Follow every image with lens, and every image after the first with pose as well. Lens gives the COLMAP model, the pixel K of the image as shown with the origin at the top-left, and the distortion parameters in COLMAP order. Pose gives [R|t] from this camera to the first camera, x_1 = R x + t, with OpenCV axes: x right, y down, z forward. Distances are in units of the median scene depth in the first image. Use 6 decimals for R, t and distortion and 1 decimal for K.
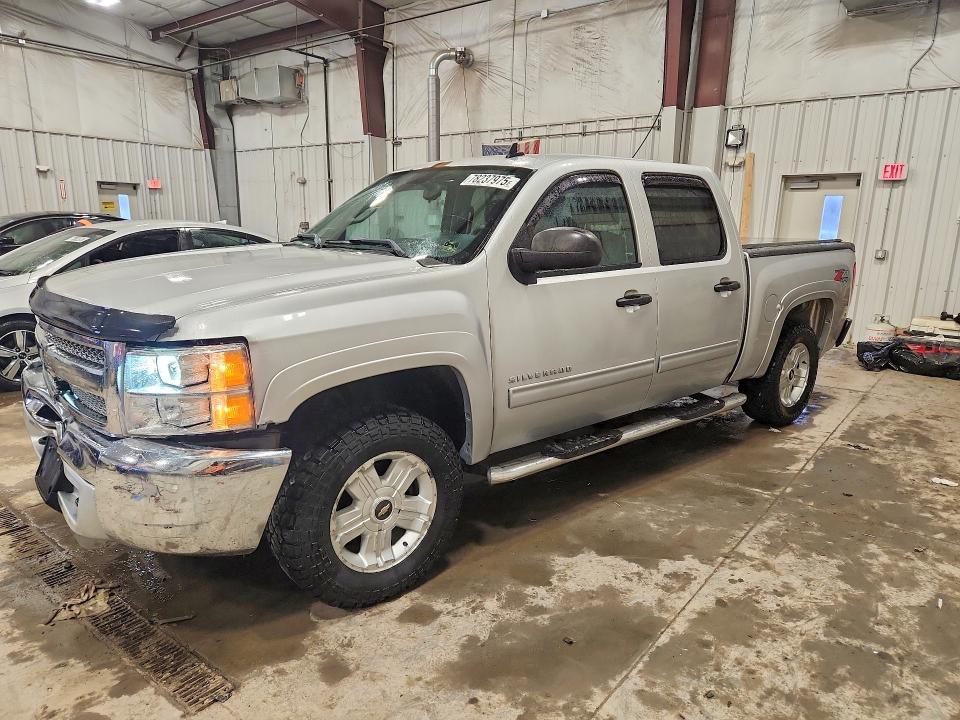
lens RADIAL K [[647.8, 0, 477.2], [0, 647.8, 366.7], [0, 0, 1]] dist [0.076678, -0.065354]
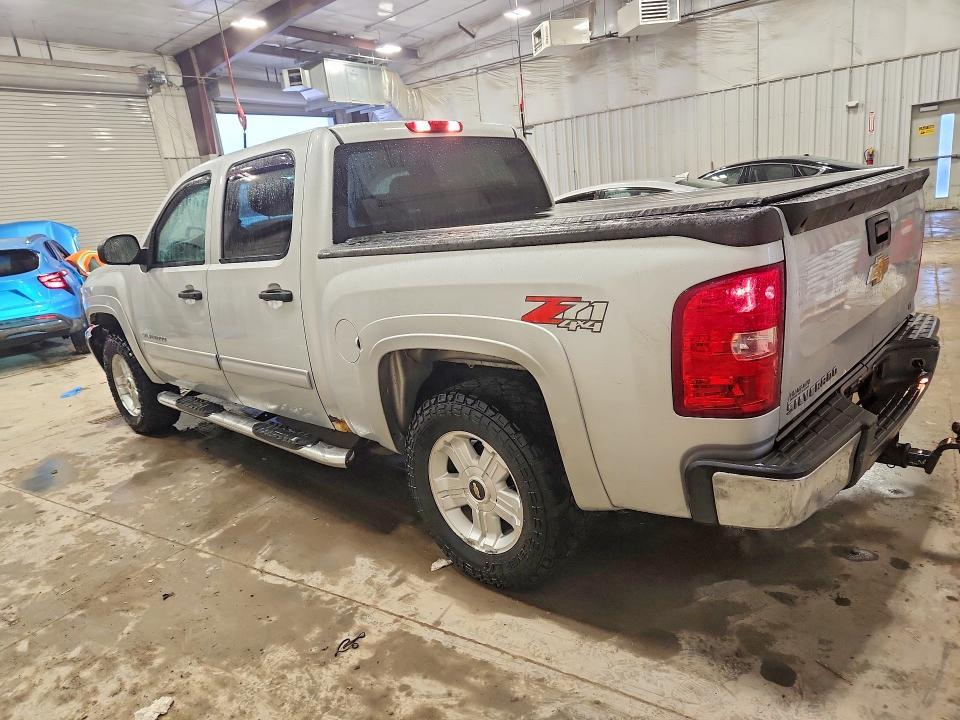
lens RADIAL K [[647.8, 0, 477.2], [0, 647.8, 366.7], [0, 0, 1]] dist [0.076678, -0.065354]
pose [[0.083545, 0.228896, -0.969859, 1.342419], [-0.105523, 0.969822, 0.219797, -0.270957], [0.990901, 0.083979, 0.105178, 1.341031]]
